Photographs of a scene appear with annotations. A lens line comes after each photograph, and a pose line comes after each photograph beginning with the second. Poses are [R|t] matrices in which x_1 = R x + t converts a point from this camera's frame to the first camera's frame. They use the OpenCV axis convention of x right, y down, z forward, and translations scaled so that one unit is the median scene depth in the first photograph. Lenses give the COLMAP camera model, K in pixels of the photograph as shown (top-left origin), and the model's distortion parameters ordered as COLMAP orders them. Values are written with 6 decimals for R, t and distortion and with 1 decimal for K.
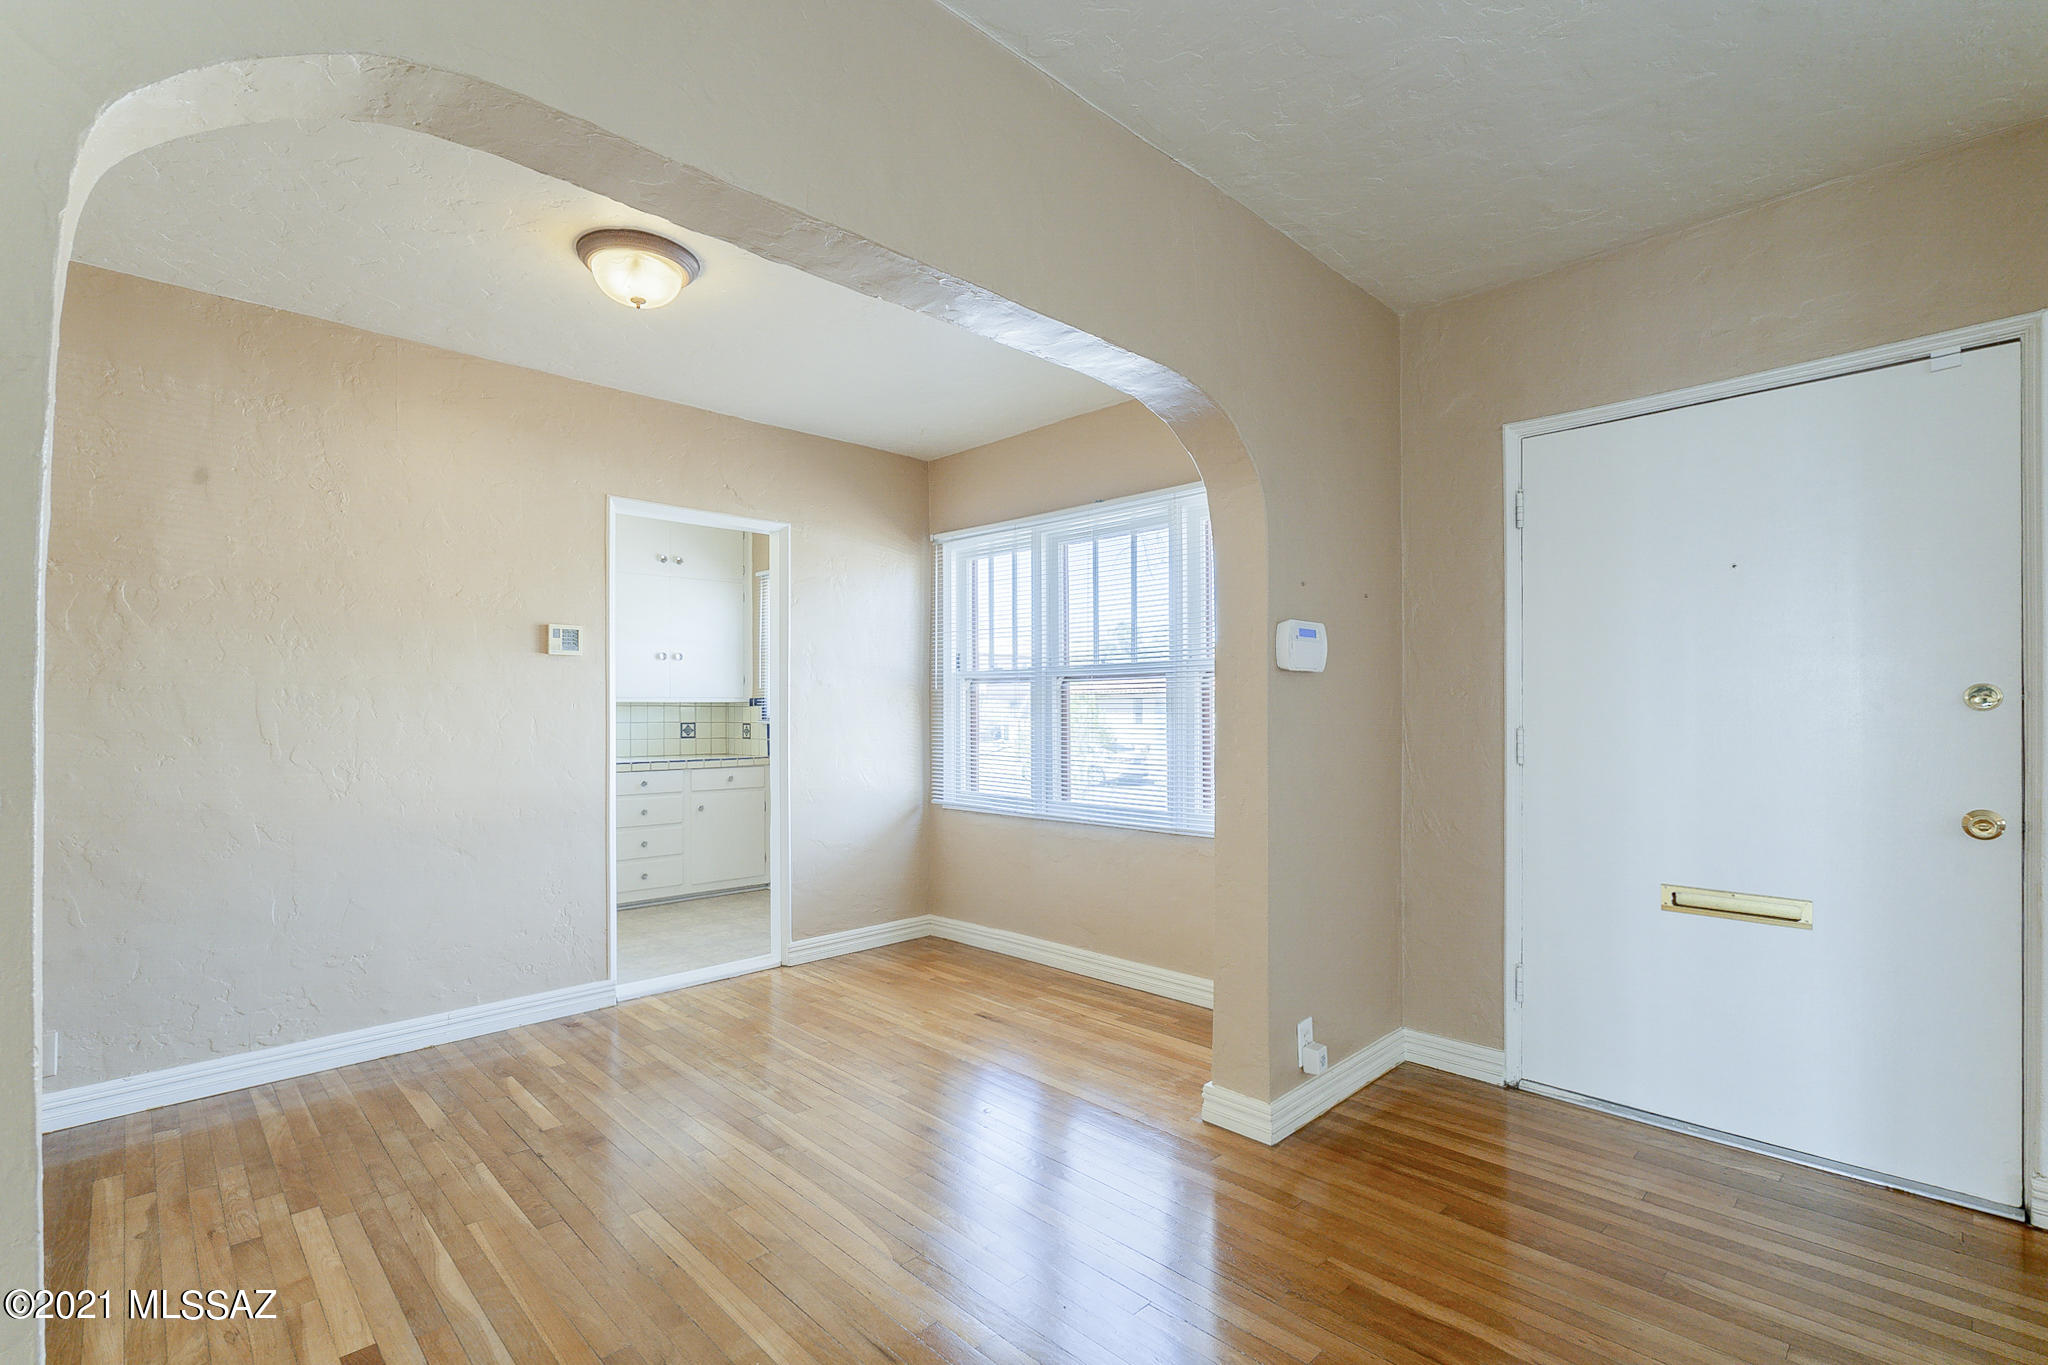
lens RADIAL K [[936.3, 0, 1013.2], [0, 936.3, 704.8], [0, 0, 1]] dist [0.000334, 0.000172]
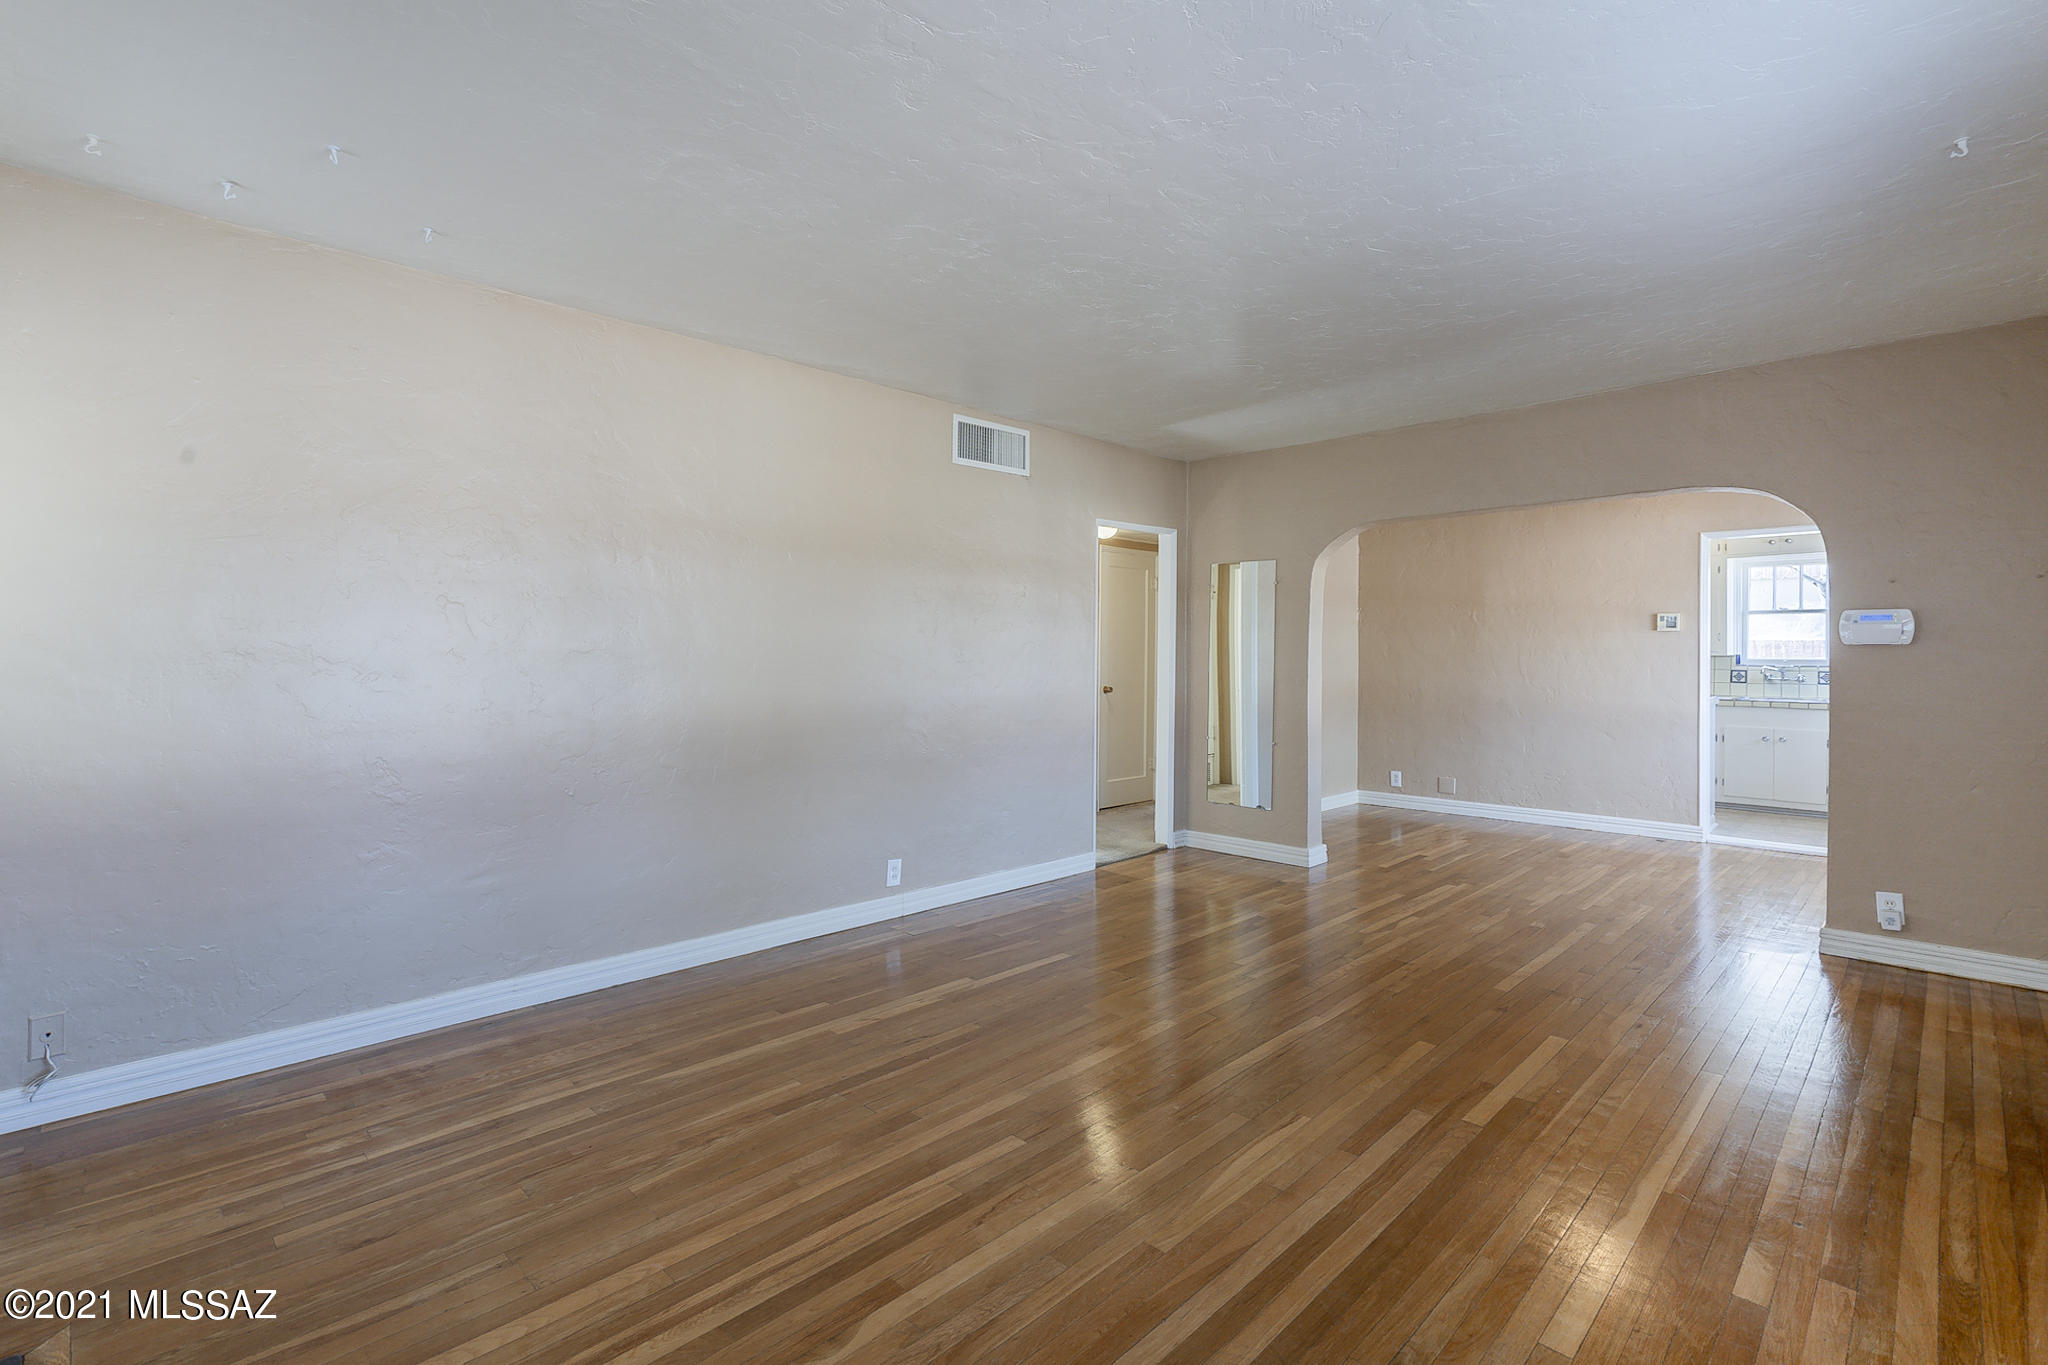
lens RADIAL K [[946.7, 0, 1011.2], [0, 946.7, 653.4], [0, 0, 1]] dist [0.000348, -0.000941]
pose [[0.013029, 0.005819, -0.999898, 1.469080], [0.000432, 0.999983, 0.005825, -0.024944], [0.999915, -0.000508, 0.013026, -0.286039]]
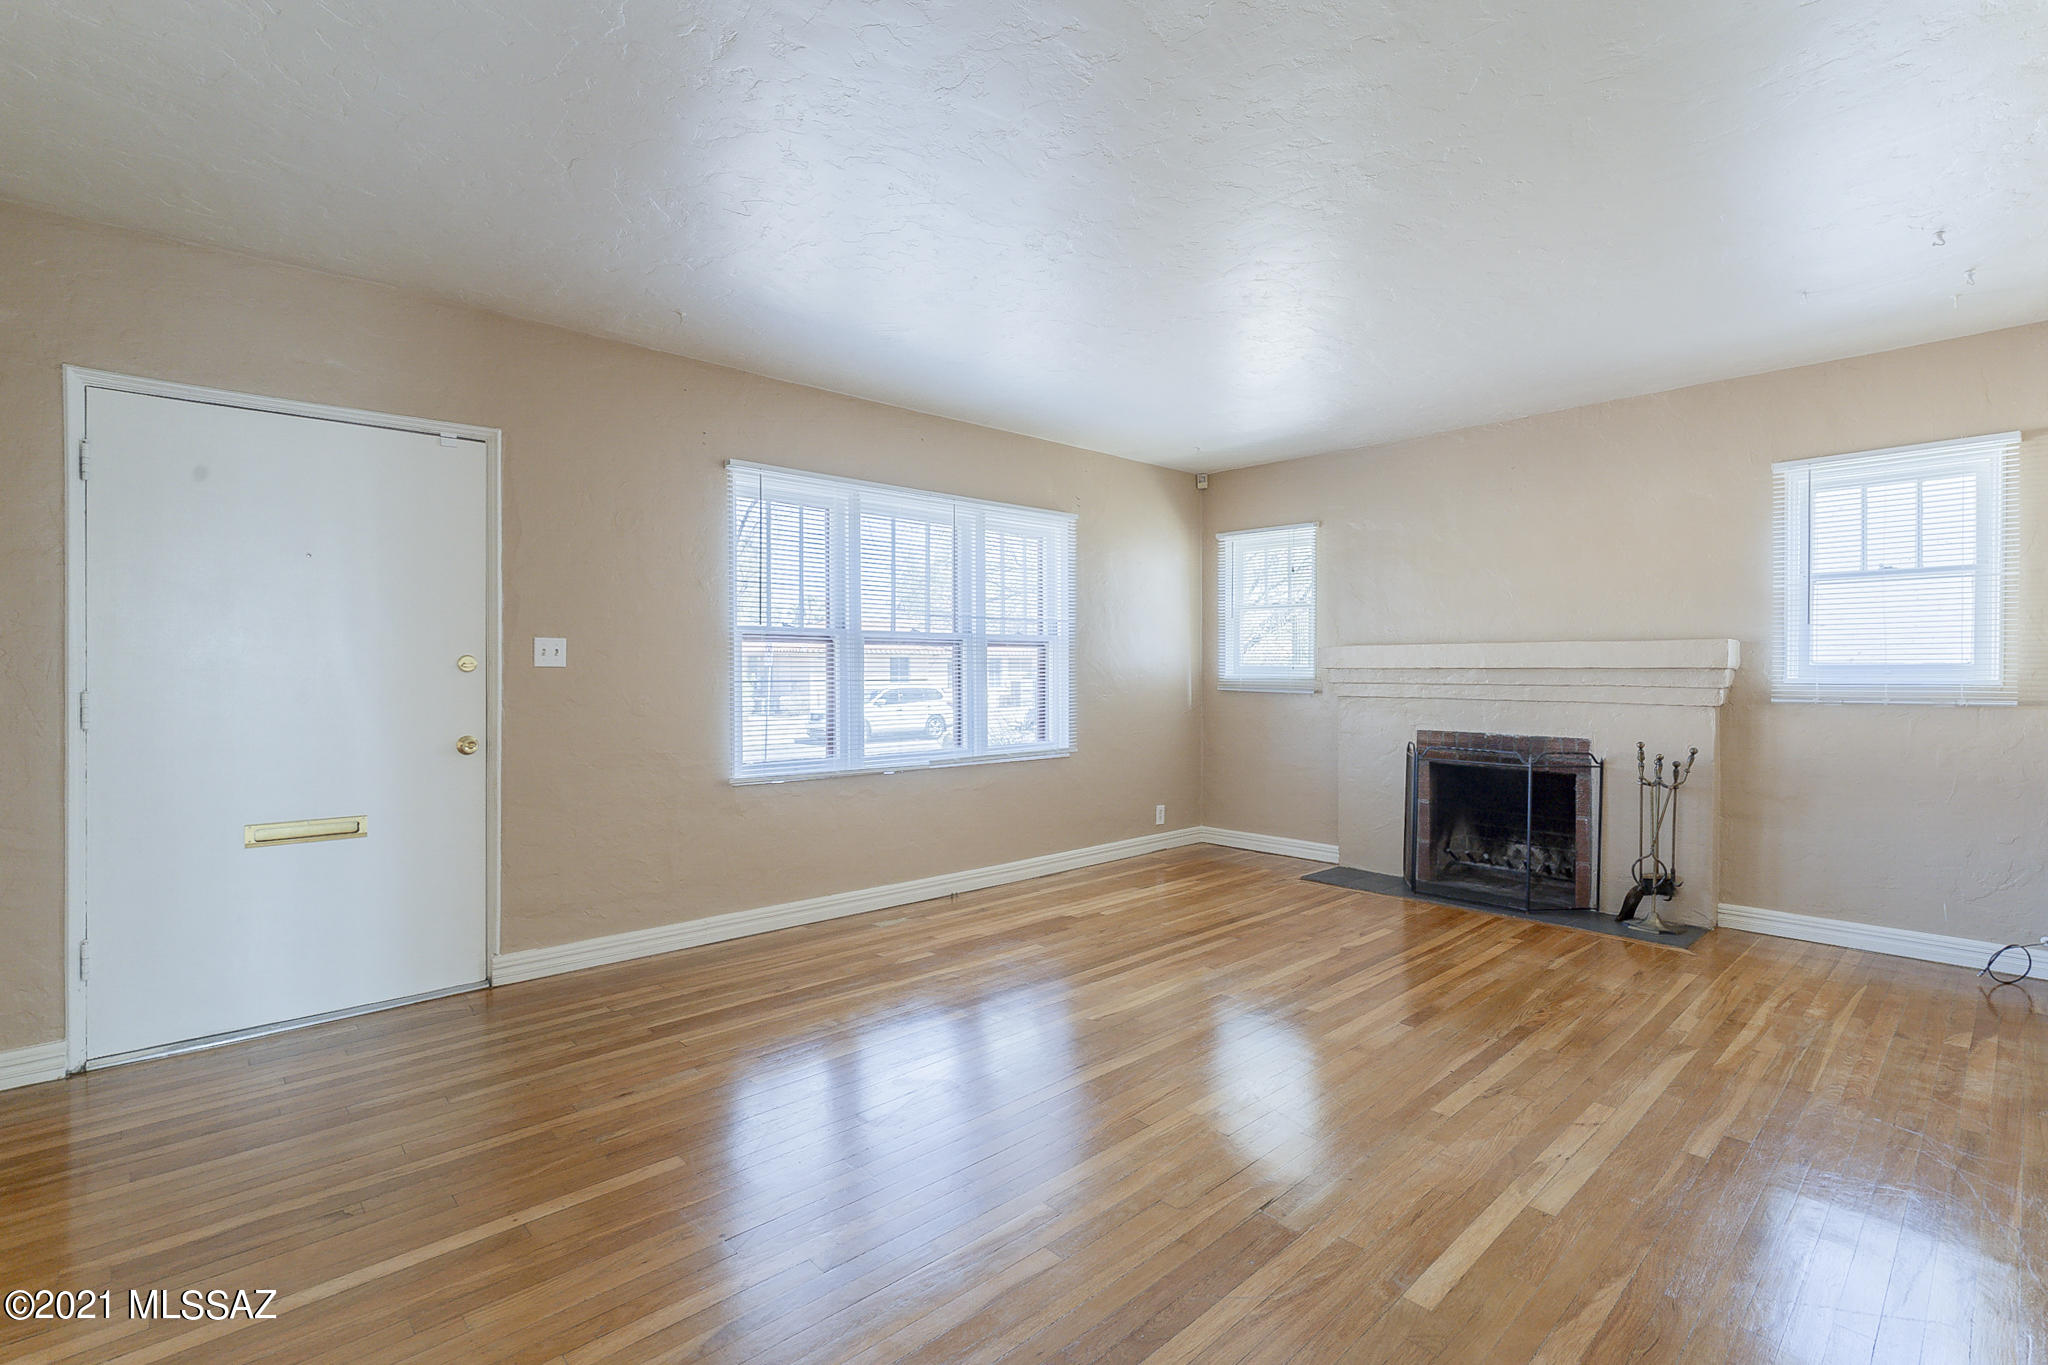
lens RADIAL K [[941.2, 0, 1011.1], [0, 941.2, 666.4], [0, 0, 1]] dist [-0.003696, -0.000142]
pose [[0.029686, 0.007322, 0.999532, -0.357437], [-0.002533, 0.999971, -0.007250, 0.004059], [-0.999556, -0.002317, 0.029703, 0.033104]]
